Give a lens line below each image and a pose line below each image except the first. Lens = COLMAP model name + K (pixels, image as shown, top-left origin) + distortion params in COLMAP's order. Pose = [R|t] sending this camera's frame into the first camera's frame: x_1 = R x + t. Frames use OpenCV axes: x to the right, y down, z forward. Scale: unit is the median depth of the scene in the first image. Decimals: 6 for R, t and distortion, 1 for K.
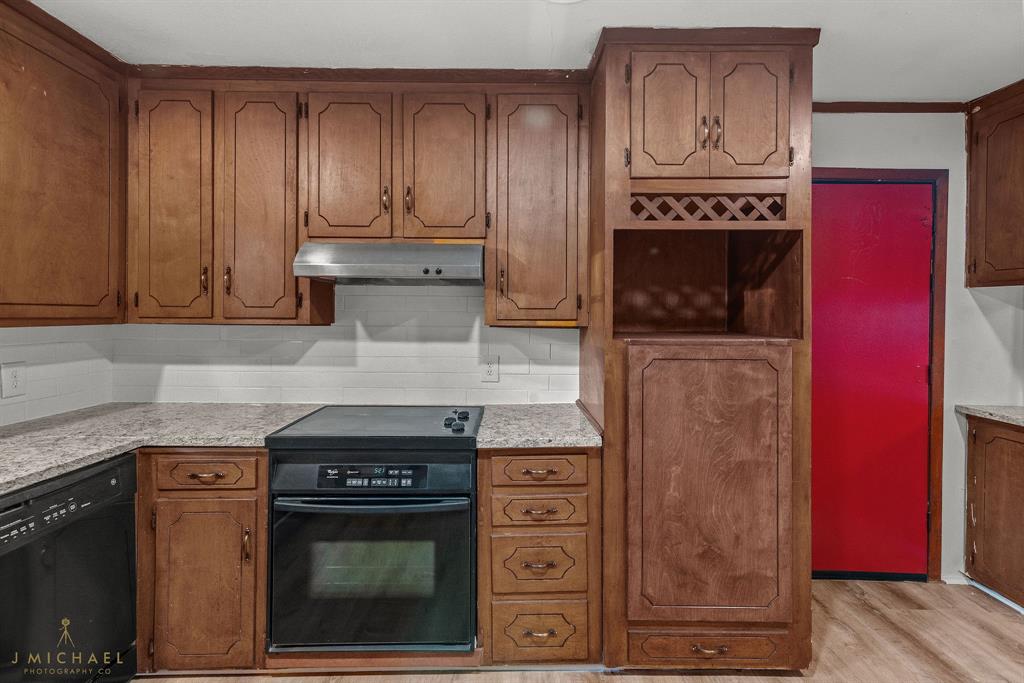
lens RADIAL K [[477.4, 0, 510.7], [0, 477.4, 313.8], [0, 0, 1]] dist [0.016036, -0.000842]
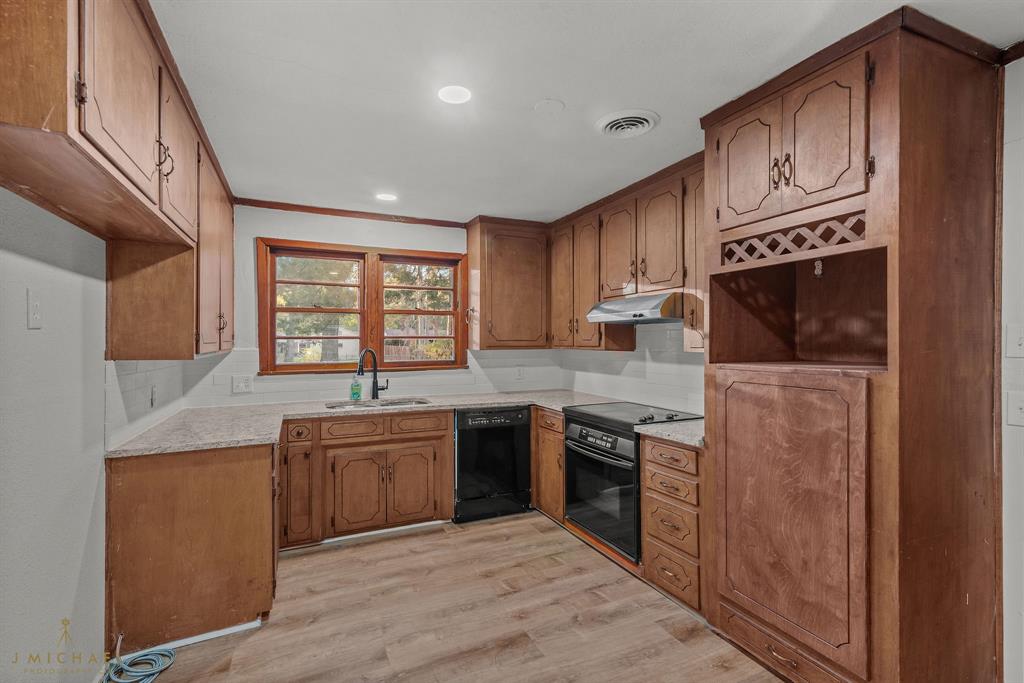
lens RADIAL K [[462.1, 0, 515.1], [0, 462.1, 345.1], [0, 0, 1]] dist [0.018570, -0.000245]
pose [[0.424203, -0.000625, -0.905567, 1.080246], [0.006633, 0.999975, 0.002417, -0.001605], [0.905543, -0.007032, 0.424196, 0.026680]]
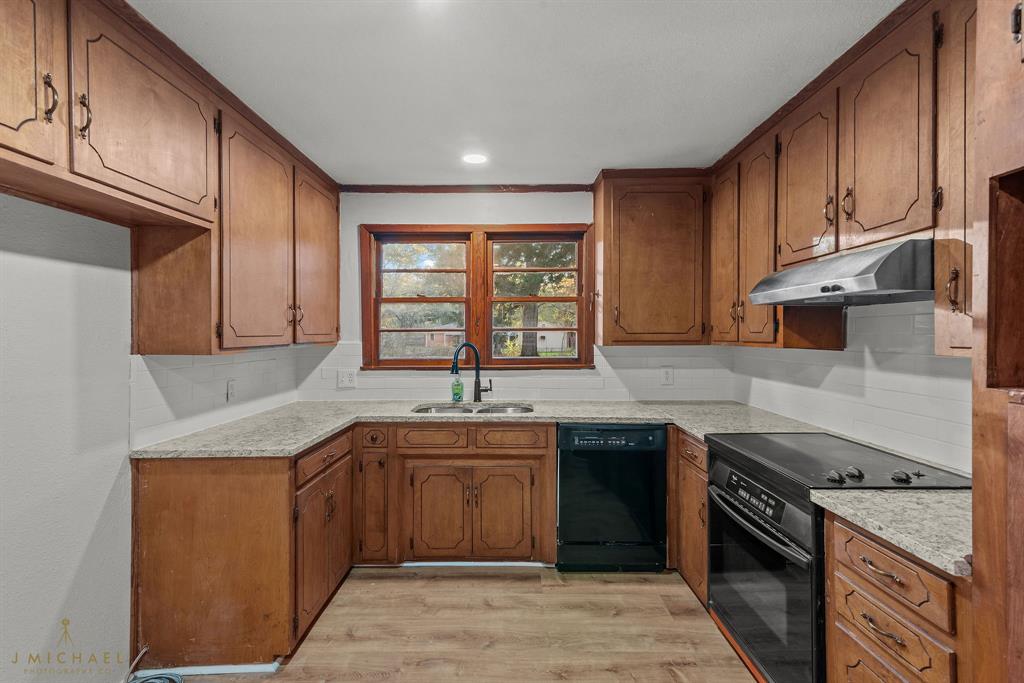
lens RADIAL K [[465.5, 0, 514.4], [0, 465.5, 338.9], [0, 0, 1]] dist [0.017129, -0.000766]
pose [[0.001035, 0.002344, -0.999997, 0.725018], [0.003343, 0.999992, 0.002348, -0.003974], [0.999994, -0.003345, 0.001027, 0.471870]]
